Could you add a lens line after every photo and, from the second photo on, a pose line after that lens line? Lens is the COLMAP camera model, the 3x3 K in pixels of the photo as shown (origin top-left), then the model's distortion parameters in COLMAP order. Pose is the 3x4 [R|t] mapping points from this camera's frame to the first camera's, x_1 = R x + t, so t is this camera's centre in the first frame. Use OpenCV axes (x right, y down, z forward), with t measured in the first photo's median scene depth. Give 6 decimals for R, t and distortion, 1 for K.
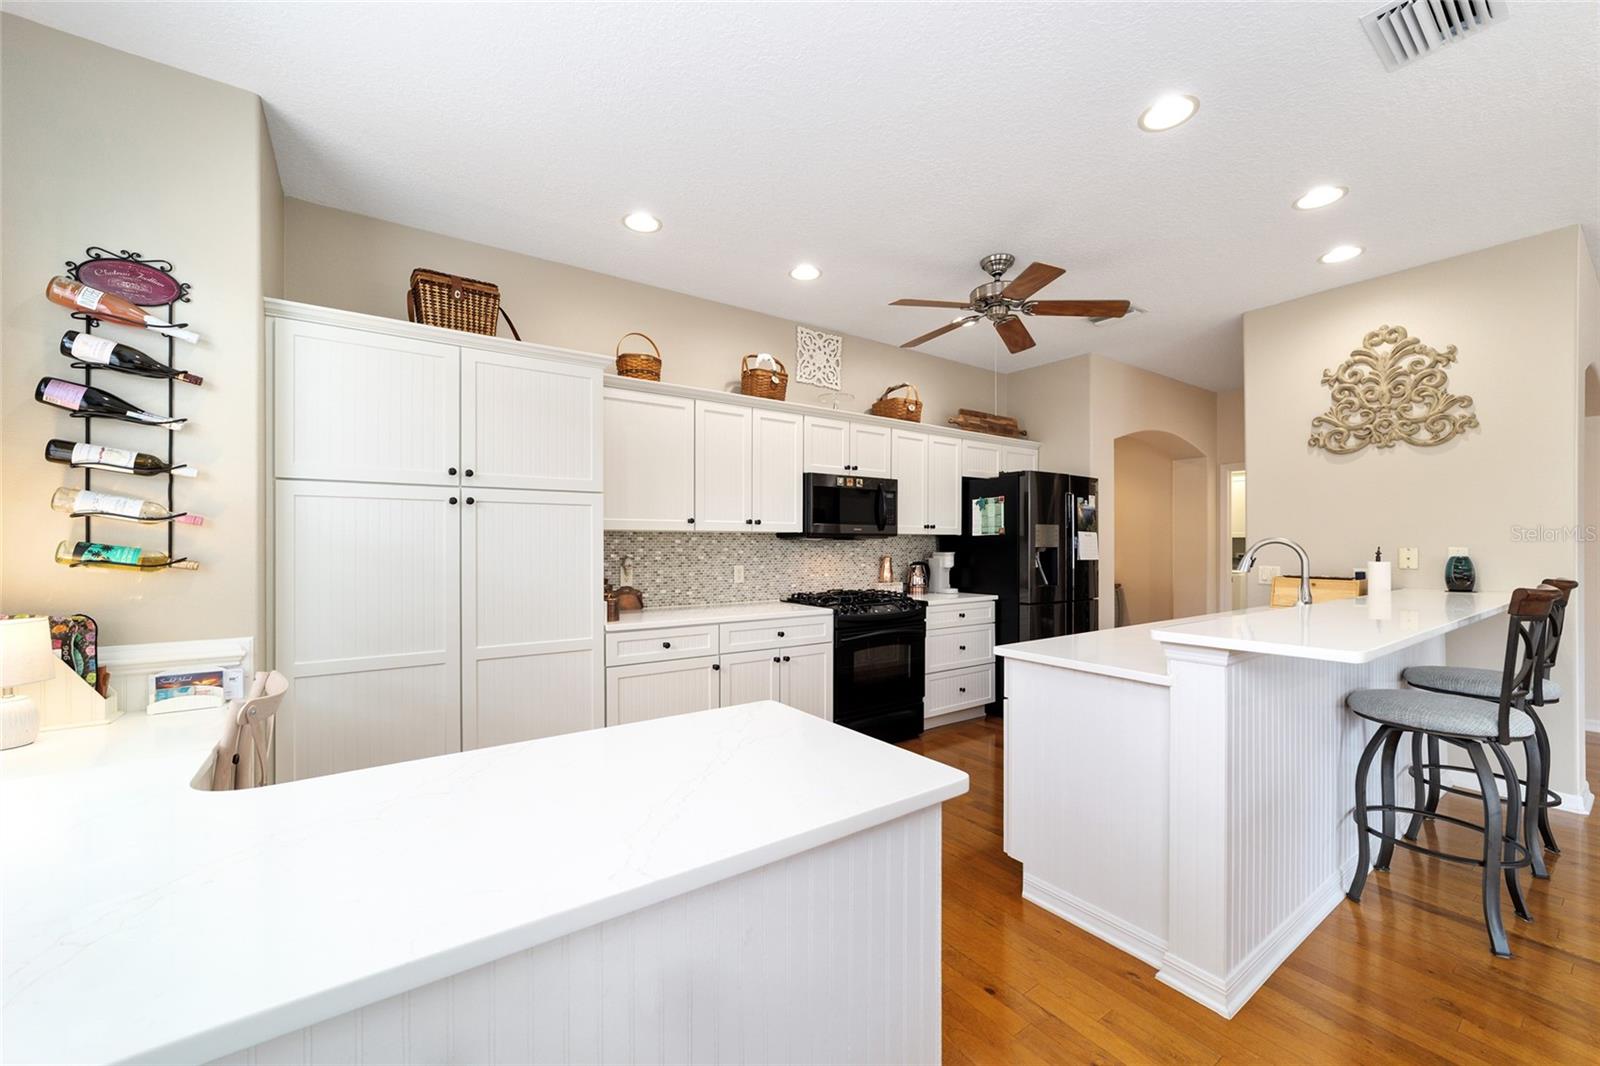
lens RADIAL K [[619.0, 0, 802.1], [0, 619.0, 542.2], [0, 0, 1]] dist [-0.011912, 0.006358]
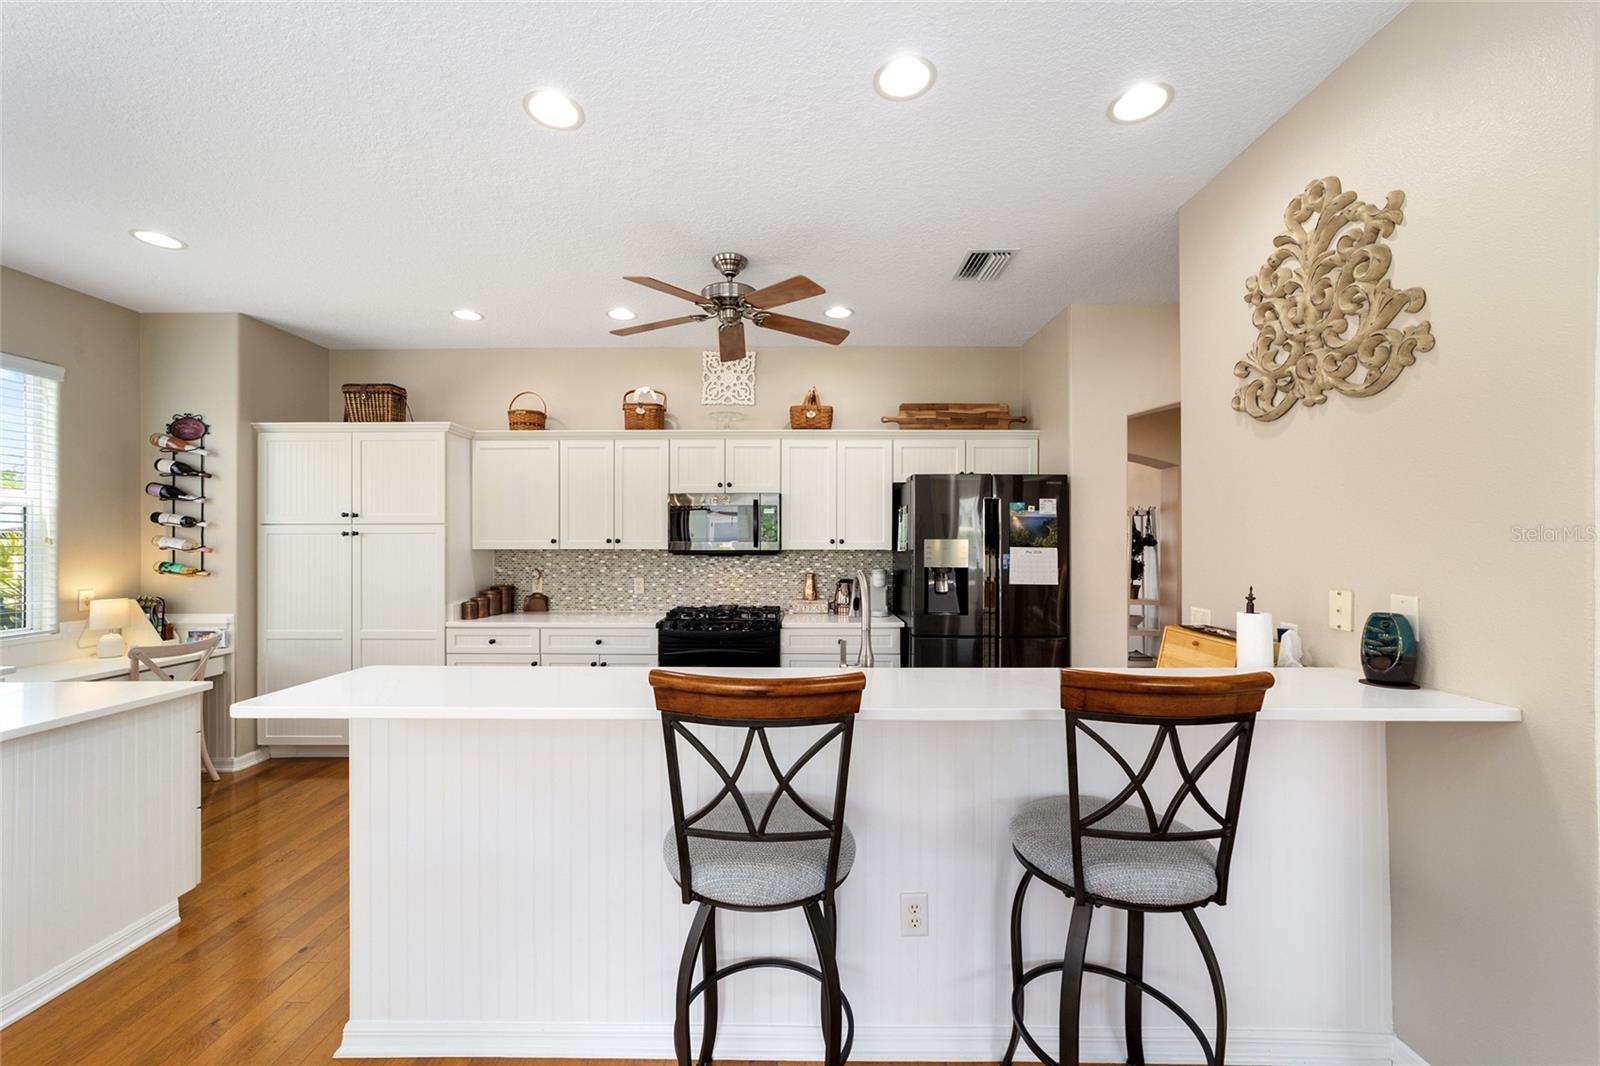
lens RADIAL K [[619.0, 0, 798.4], [0, 619.0, 536.9], [0, 0, 1]] dist [-0.011912, 0.006358]
pose [[0.814181, -0.004893, -0.580590, 0.910221], [0.001810, 0.999981, -0.005889, -0.034949], [0.580608, 0.003744, 0.814175, 0.297440]]
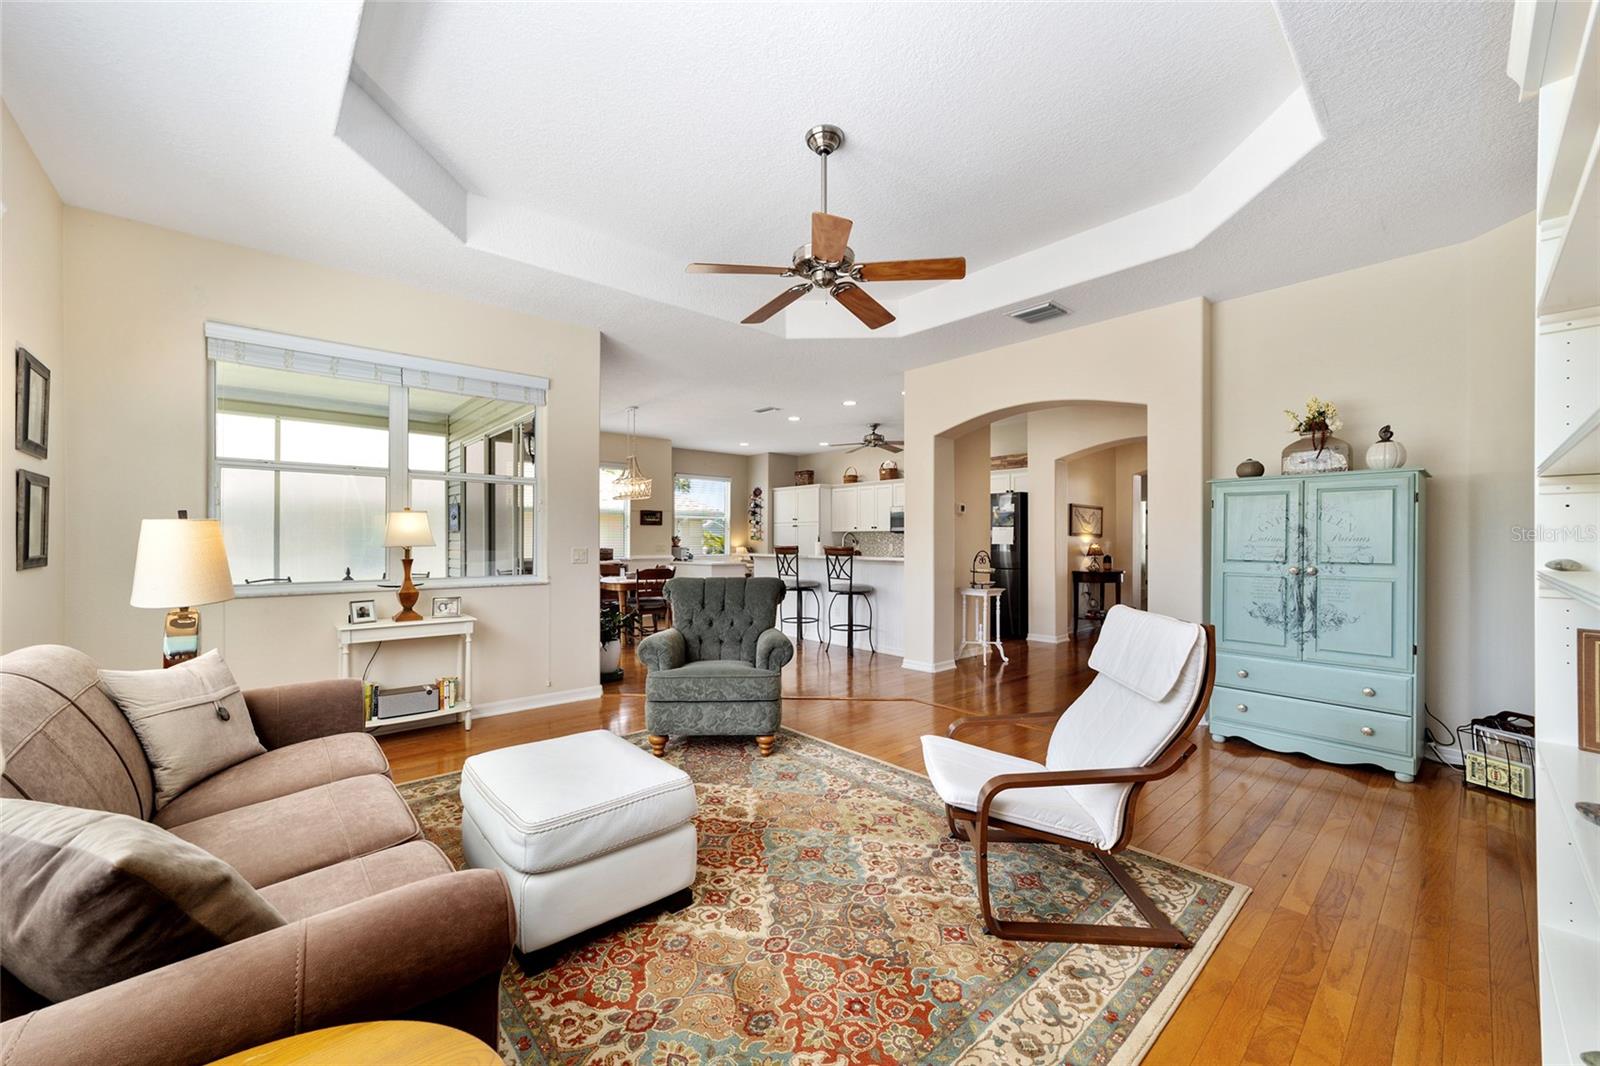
lens RADIAL K [[619.0, 0, 800.6], [0, 619.0, 535.6], [0, 0, 1]] dist [-0.011912, 0.006358]
pose [[0.129308, -0.011011, -0.991543, 2.743366], [-0.004520, 0.999921, -0.011694, 0.037564], [0.991594, 0.005994, 0.129249, 0.356054]]
